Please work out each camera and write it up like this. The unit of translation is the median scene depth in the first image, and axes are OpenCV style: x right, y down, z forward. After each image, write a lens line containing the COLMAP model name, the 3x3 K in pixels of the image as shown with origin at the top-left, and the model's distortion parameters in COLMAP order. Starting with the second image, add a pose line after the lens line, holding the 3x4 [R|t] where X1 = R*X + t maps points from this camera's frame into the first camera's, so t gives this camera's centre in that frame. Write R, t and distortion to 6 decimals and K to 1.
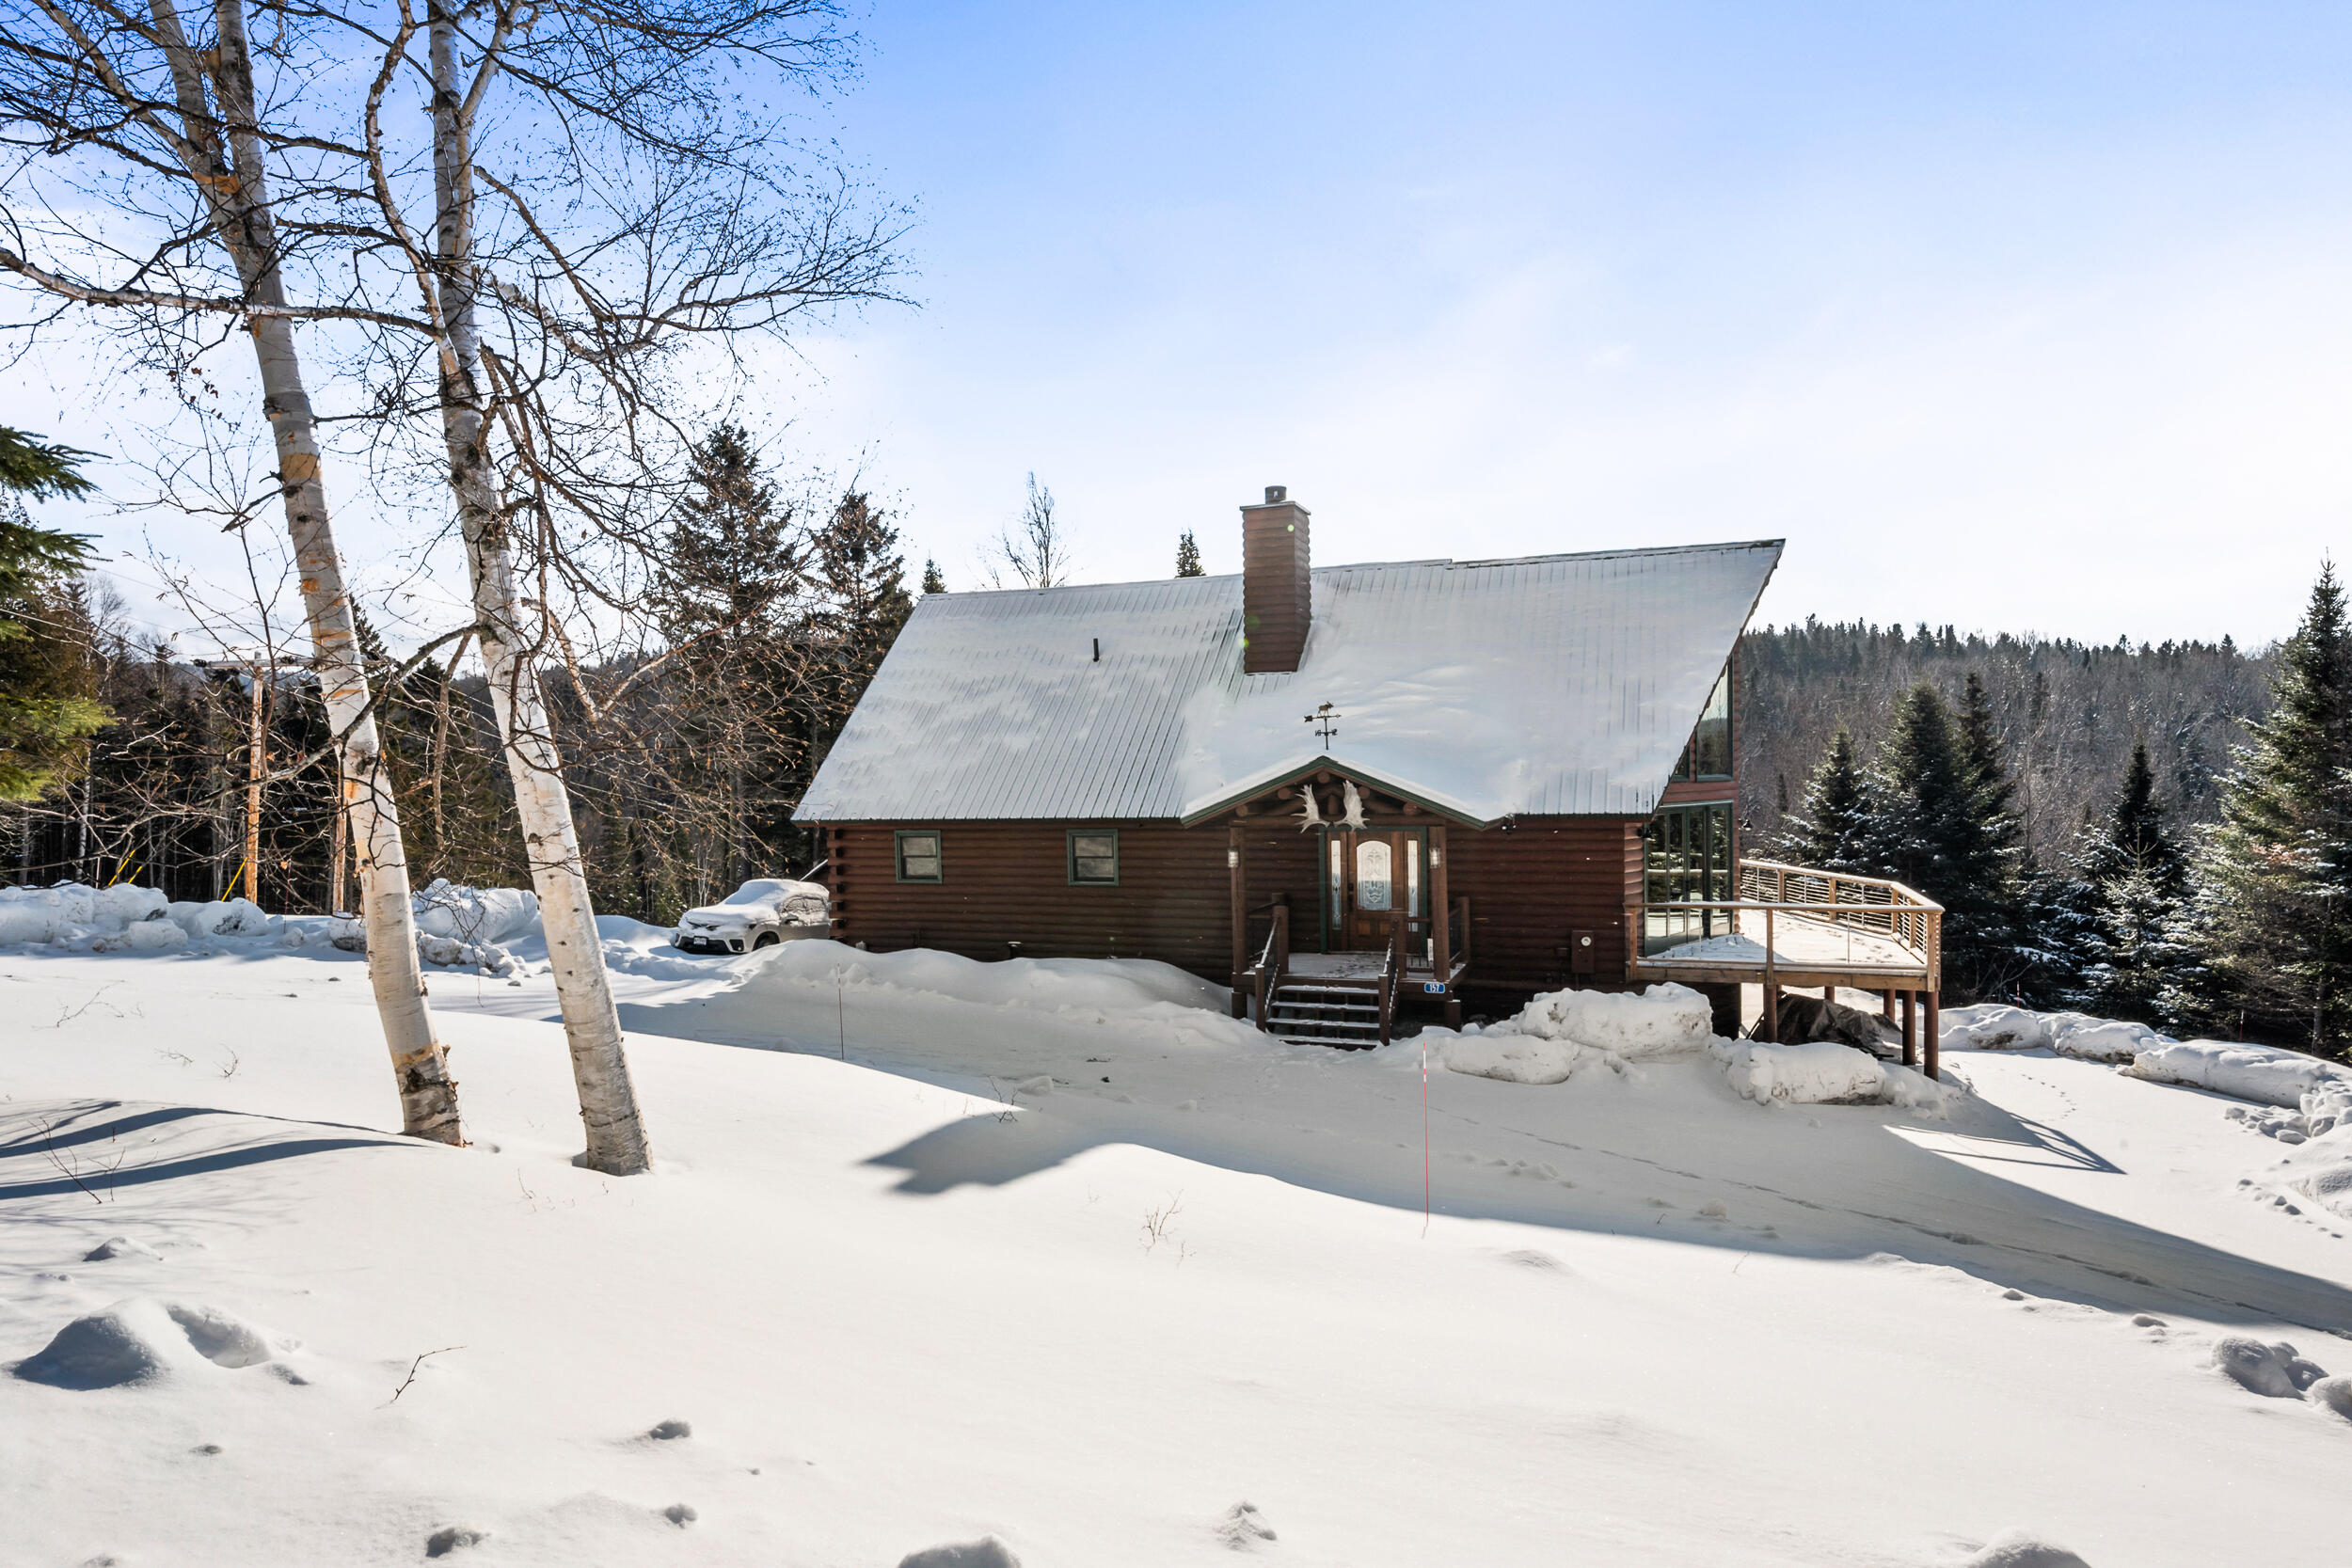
lens RADIAL K [[1333.9, 0, 1176.0], [0, 1333.9, 784.0], [0, 0, 1]] dist [-0.004422, -0.001077]
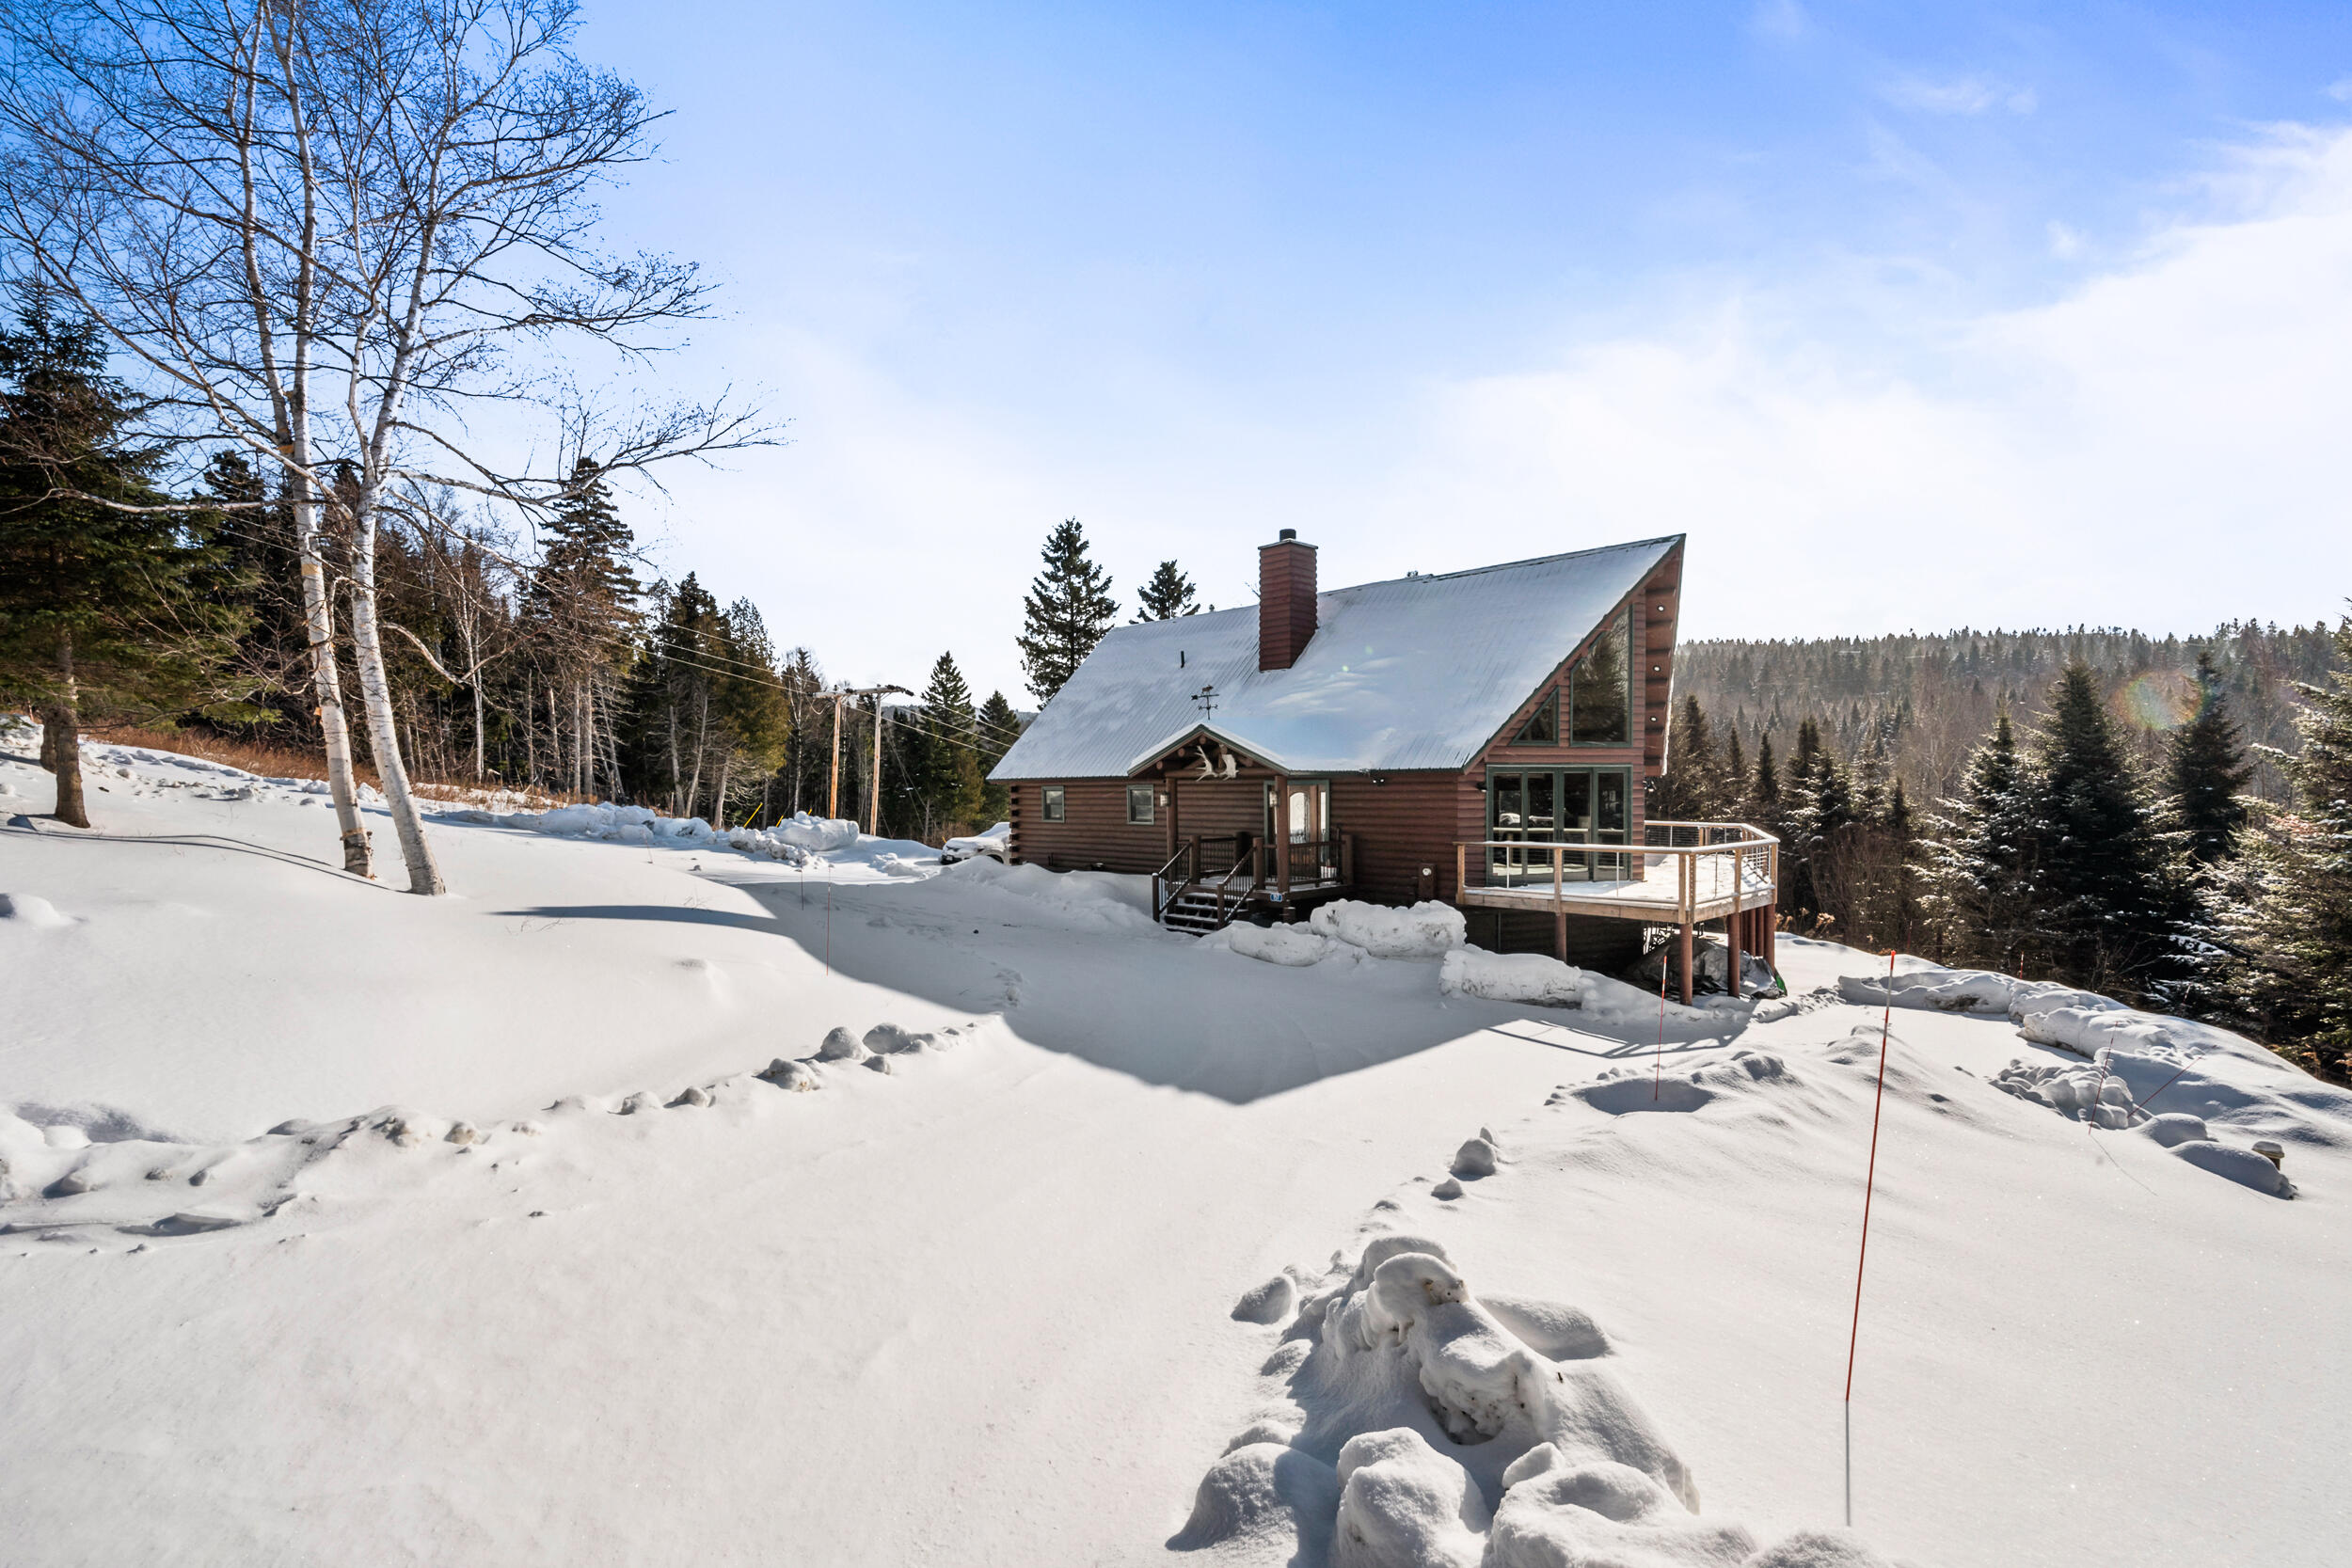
lens RADIAL K [[1057.0, 0, 1178.1], [0, 1057.0, 775.9], [0, 0, 1]] dist [-0.001372, -0.000066]
pose [[0.903284, 0.005565, -0.429007, 0.491351], [-0.011773, 0.999861, -0.011820, 0.040378], [0.428882, 0.015727, 0.903224, 0.005080]]
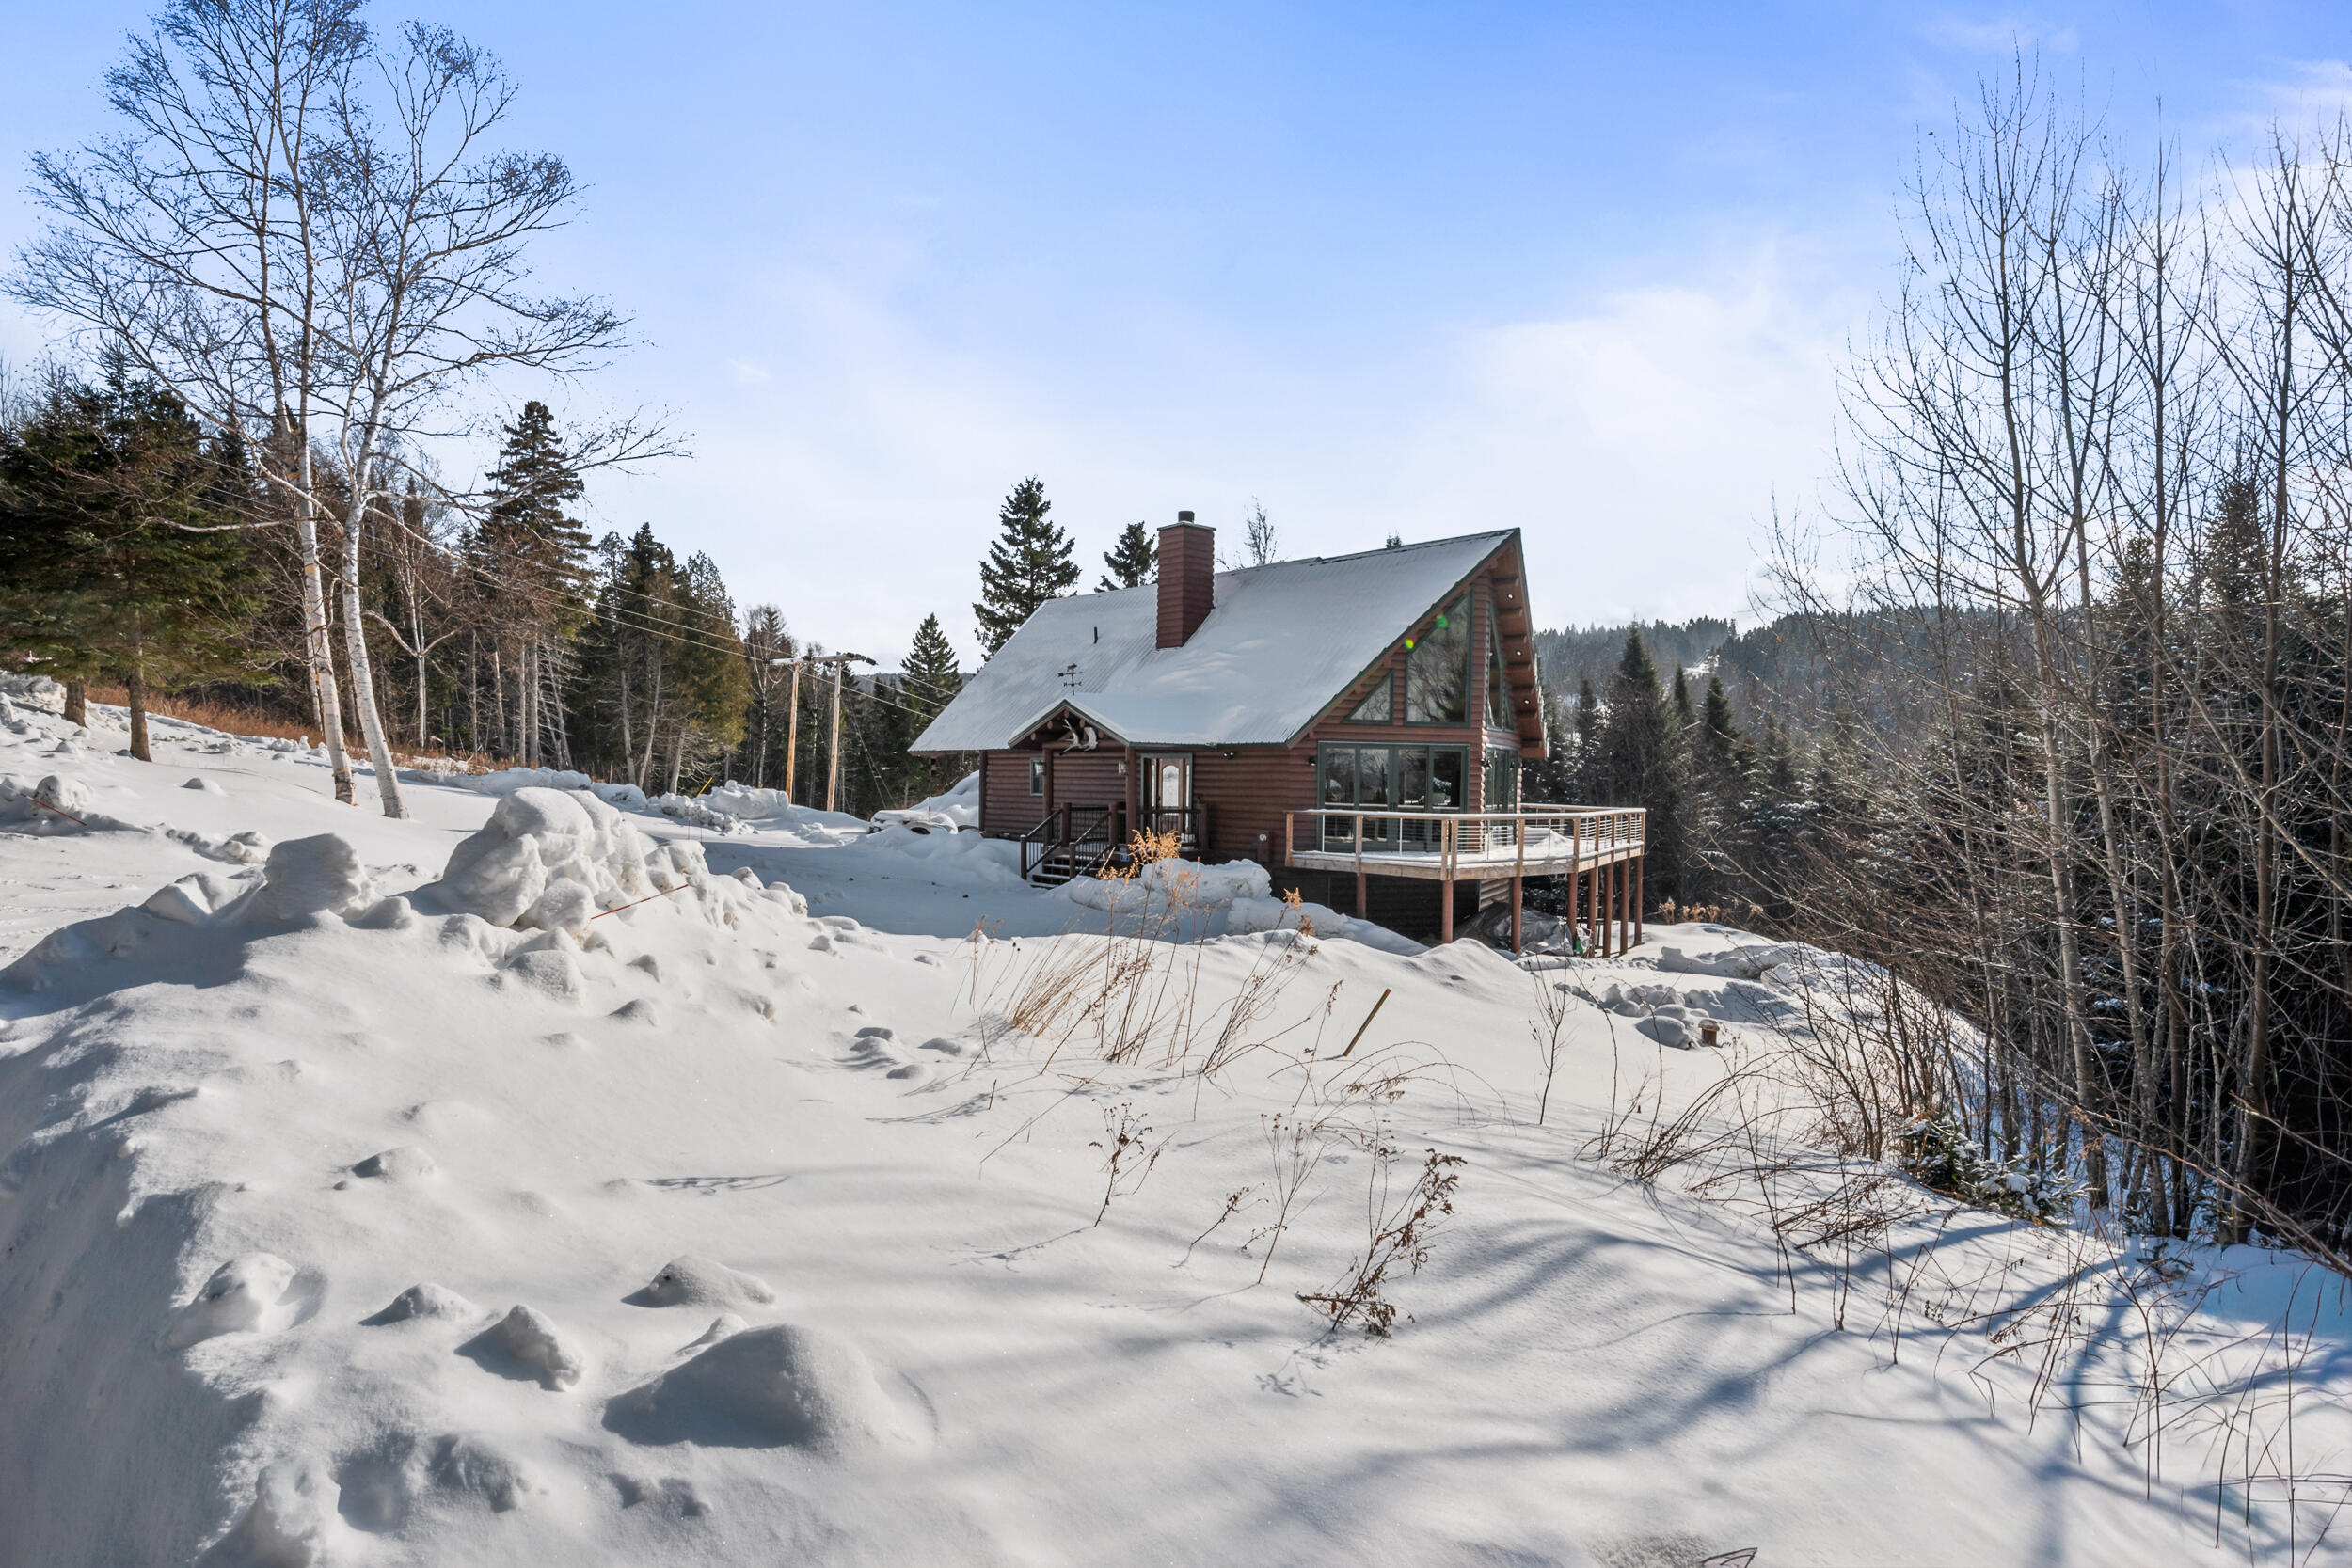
lens RADIAL K [[1326.5, 0, 1177.0], [0, 1326.5, 792.0], [0, 0, 1]] dist [-0.004243, 0.000706]
pose [[0.874436, 0.032280, -0.484065, 0.835543], [-0.031530, 0.999456, 0.009690, 0.057619], [0.484115, 0.006789, 0.874978, -0.217132]]
